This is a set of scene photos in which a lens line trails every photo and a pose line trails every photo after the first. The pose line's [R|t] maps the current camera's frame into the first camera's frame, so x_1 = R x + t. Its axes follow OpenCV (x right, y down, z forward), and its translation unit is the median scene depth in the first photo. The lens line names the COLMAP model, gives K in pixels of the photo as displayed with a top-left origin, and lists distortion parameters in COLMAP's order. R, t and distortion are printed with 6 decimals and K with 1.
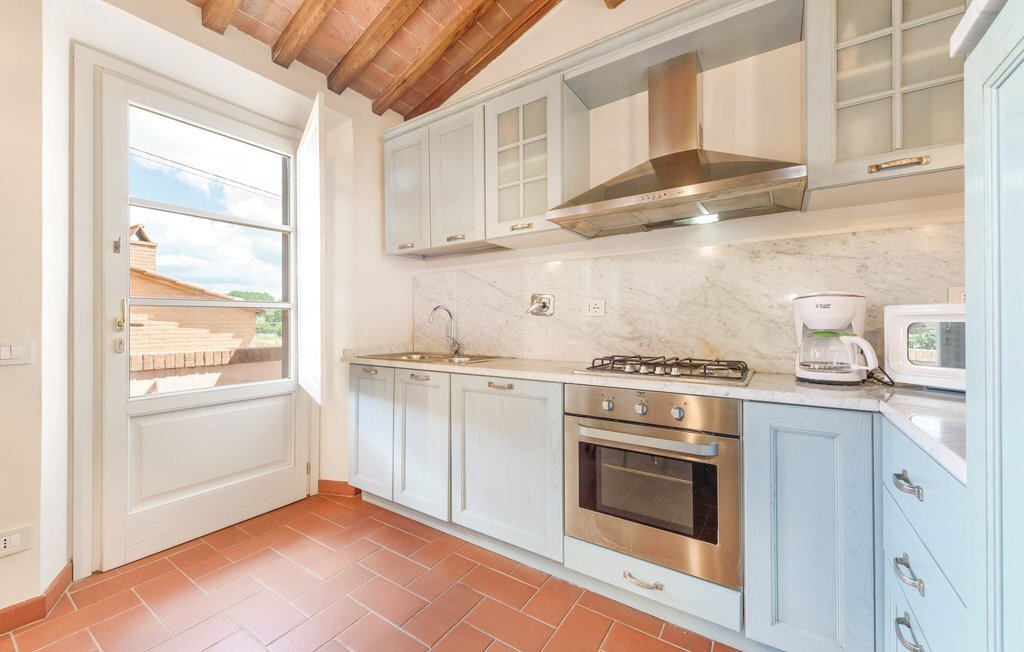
lens RADIAL K [[400.1, 0, 507.4], [0, 400.1, 322.3], [0, 0, 1]] dist [0.001069, -0.000029]
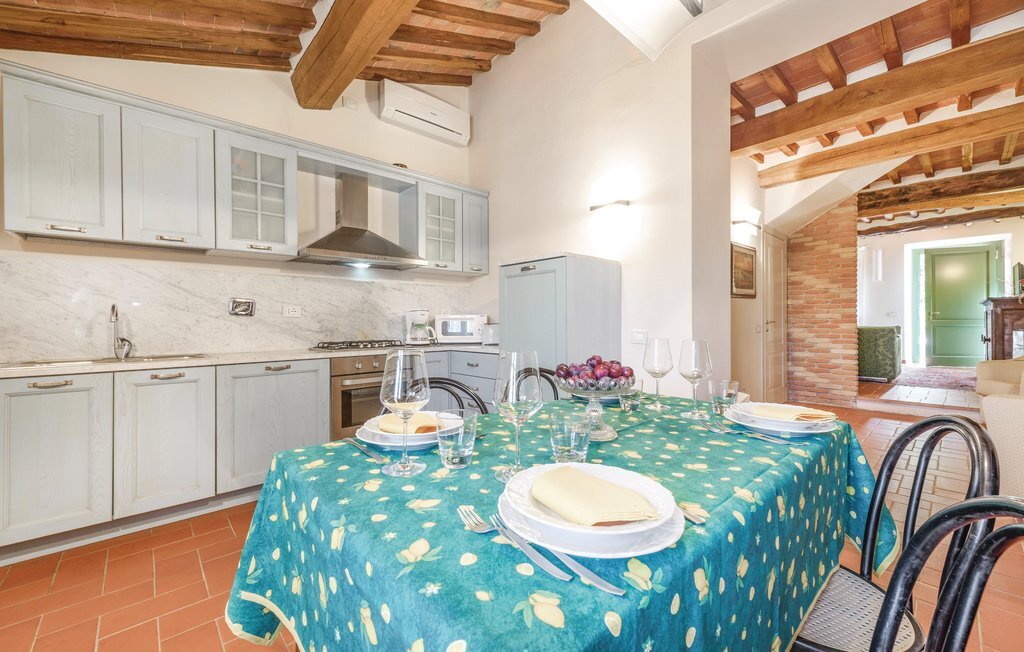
lens RADIAL K [[400.1, 0, 507.4], [0, 400.1, 322.3], [0, 0, 1]] dist [0.001069, -0.000029]
pose [[0.235027, -0.002640, 0.971985, -1.036203], [0.003386, 0.999992, 0.001897, 0.002883], [-0.971983, 0.002846, 0.235034, -0.075625]]
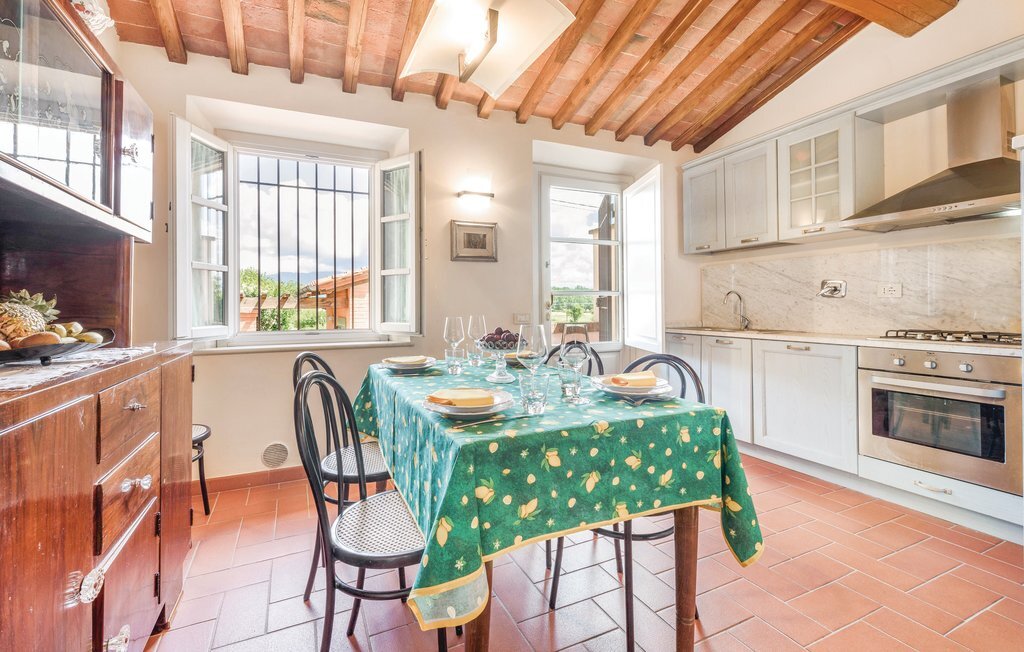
lens RADIAL K [[431.4, 0, 479.7], [0, 431.4, 304.5], [0, 0, 1]] dist [0.000446, -0.000787]
pose [[0.839572, -0.005106, -0.543224, -0.118812], [0.004988, 0.999986, -0.001690, 0.001729], [0.543225, -0.001291, 0.839586, -0.791353]]
